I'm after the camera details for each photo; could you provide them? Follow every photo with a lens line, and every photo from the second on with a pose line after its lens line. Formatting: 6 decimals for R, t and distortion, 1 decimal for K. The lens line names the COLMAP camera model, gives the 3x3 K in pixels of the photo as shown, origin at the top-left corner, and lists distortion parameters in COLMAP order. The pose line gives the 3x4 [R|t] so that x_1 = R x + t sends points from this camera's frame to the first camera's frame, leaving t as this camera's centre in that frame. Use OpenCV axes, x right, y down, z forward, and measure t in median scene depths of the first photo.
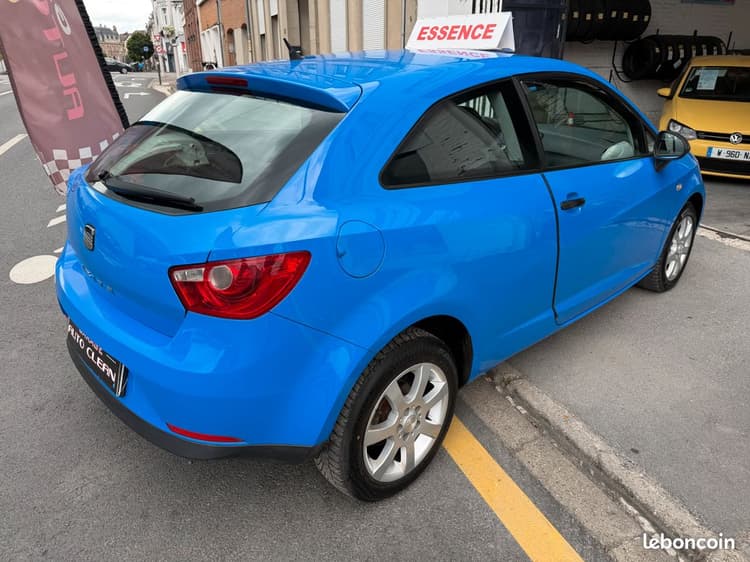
lens RADIAL K [[539.4, 0, 372.5], [0, 539.4, 269.0], [0, 0, 1]] dist [0.027703, -0.025131]
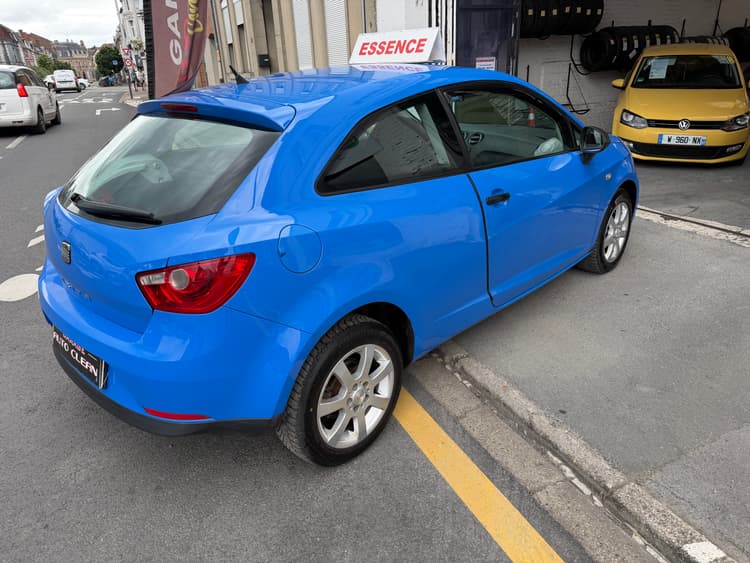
lens RADIAL K [[539.4, 0, 369.8], [0, 539.4, 279.4], [0, 0, 1]] dist [0.027703, -0.025131]
pose [[0.997978, -0.060481, 0.019568, 0.065086], [0.060170, 0.998059, 0.016067, 0.013117], [-0.020502, -0.014857, 0.999679, -0.113116]]
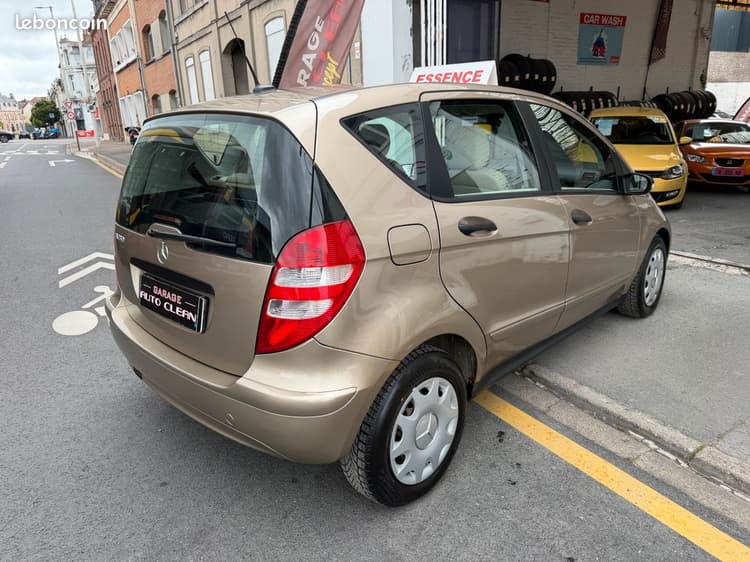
lens RADIAL K [[539.4, 0, 378.4], [0, 539.4, 270.4], [0, 0, 1]] dist [0.027703, -0.025131]
pose [[0.986151, -0.076766, 0.147016, -0.280788], [0.089849, 0.992363, -0.084510, 0.064551], [-0.139405, 0.096549, 0.985517, -0.250957]]
